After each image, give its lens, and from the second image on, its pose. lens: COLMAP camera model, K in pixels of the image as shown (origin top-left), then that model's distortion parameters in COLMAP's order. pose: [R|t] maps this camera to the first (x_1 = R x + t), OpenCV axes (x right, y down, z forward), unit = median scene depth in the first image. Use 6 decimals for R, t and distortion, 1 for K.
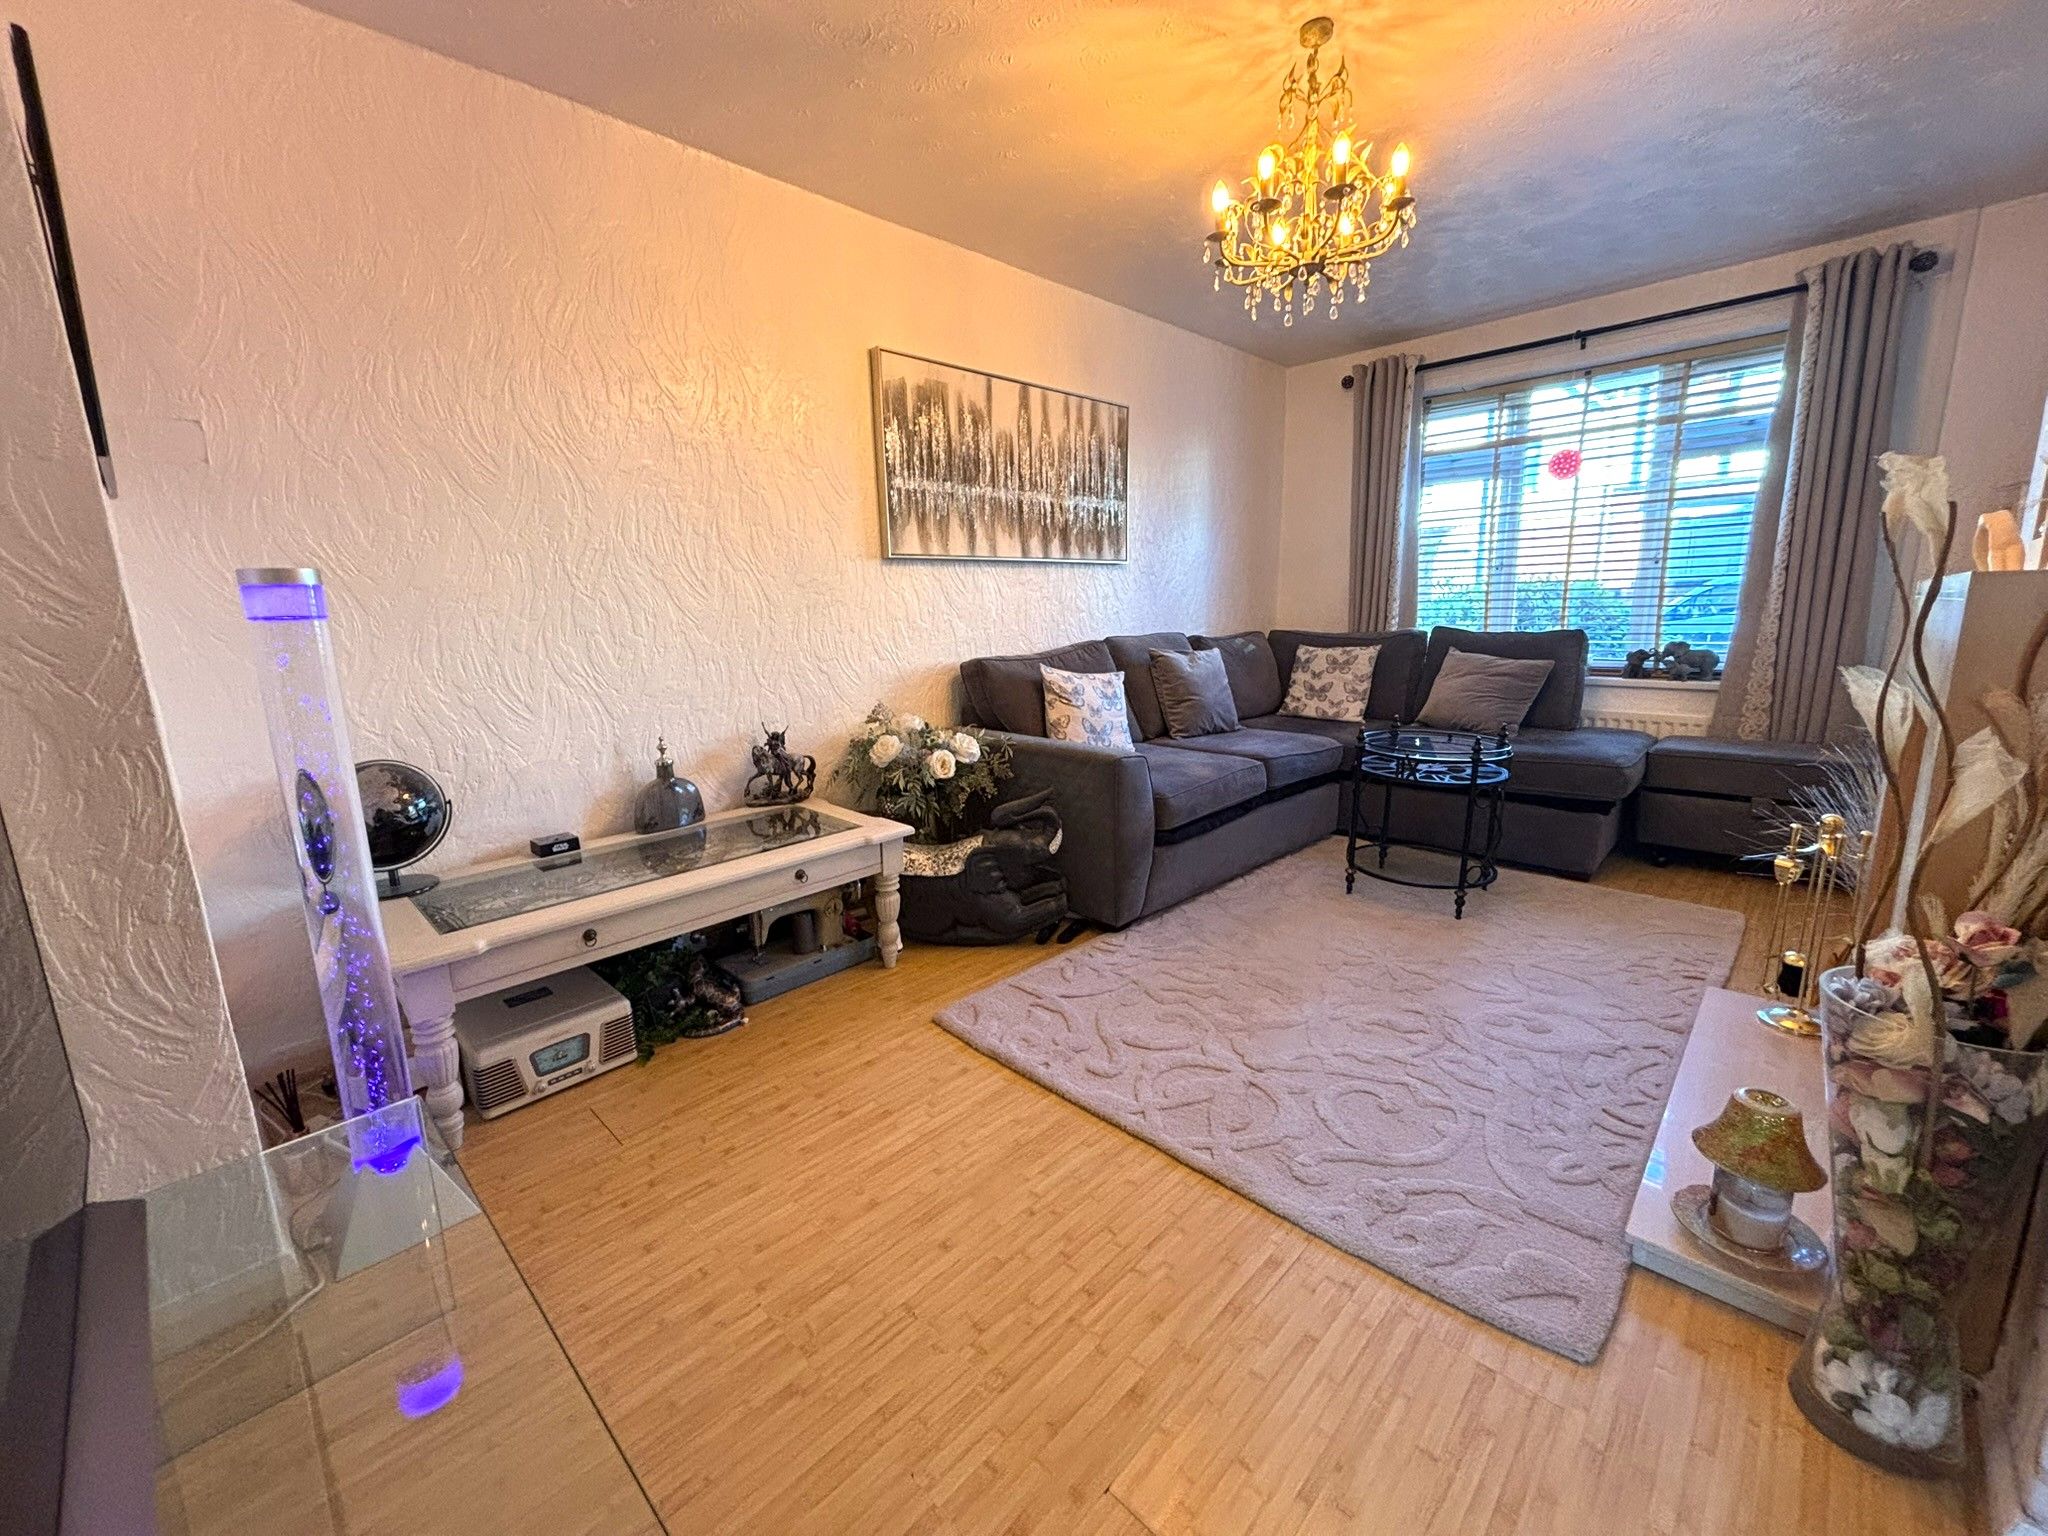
lens RADIAL K [[832.8, 0, 1029.1], [0, 832.8, 776.4], [0, 0, 1]] dist [-0.001394, 0.000075]
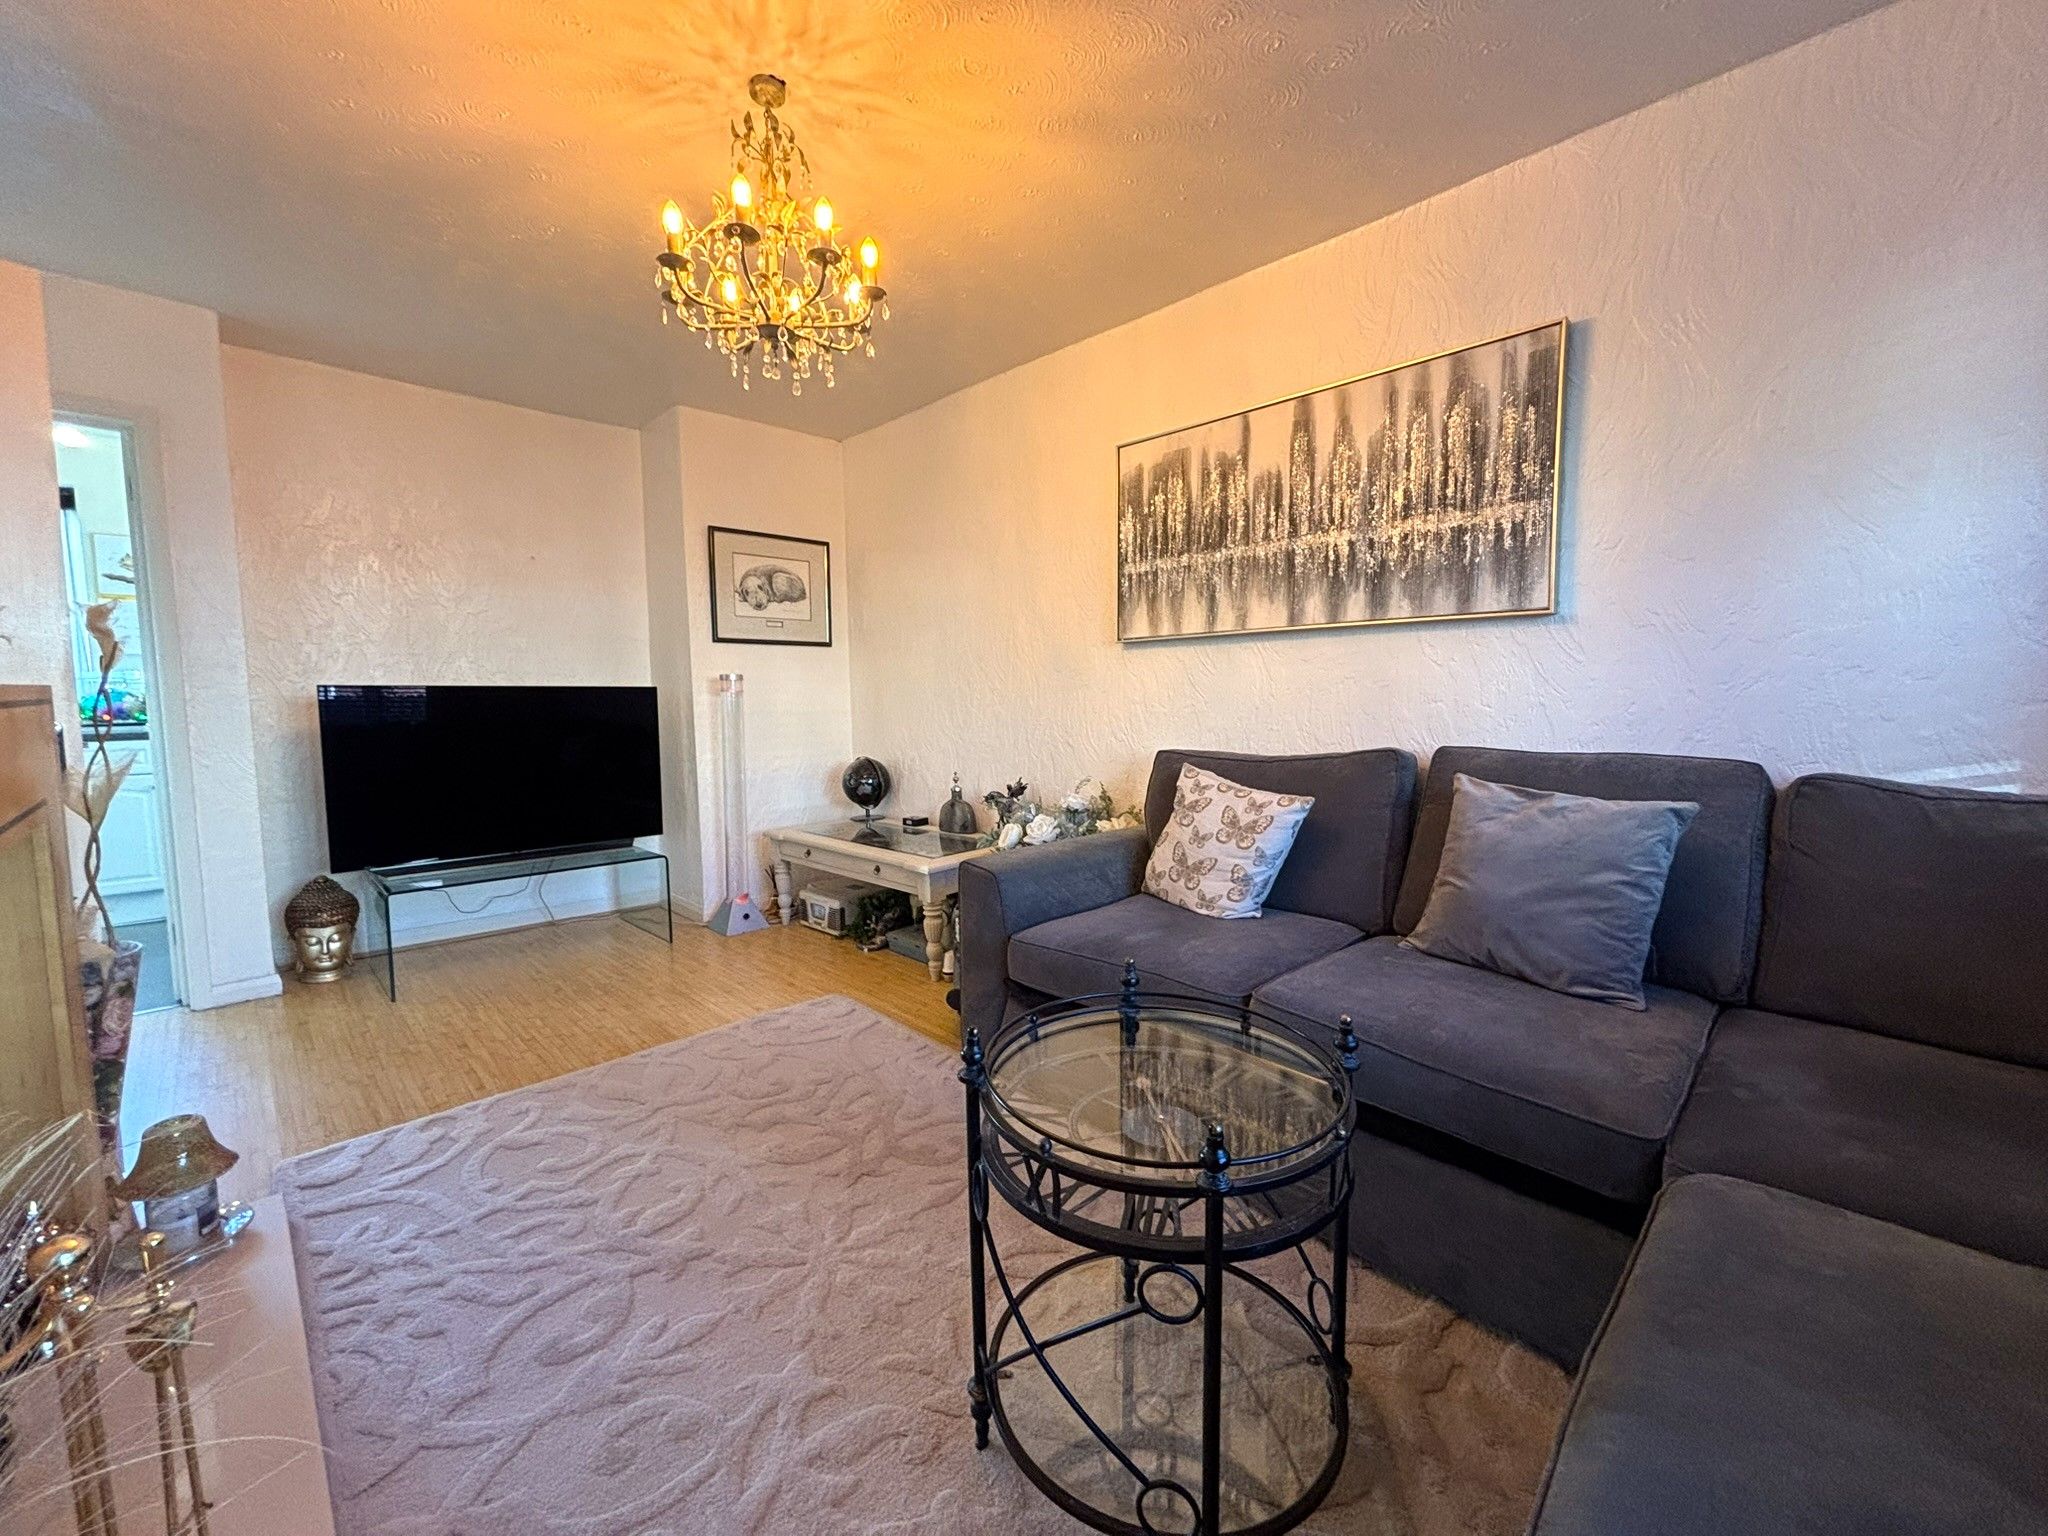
lens RADIAL K [[832.8, 0, 1029.9], [0, 832.8, 760.8], [0, 0, 1]] dist [-0.001394, 0.000075]
pose [[-0.035669, 0.099750, -0.994373, 0.807979], [-0.195827, 0.975019, 0.104833, -0.192186], [0.979990, 0.198464, -0.015244, 0.872372]]
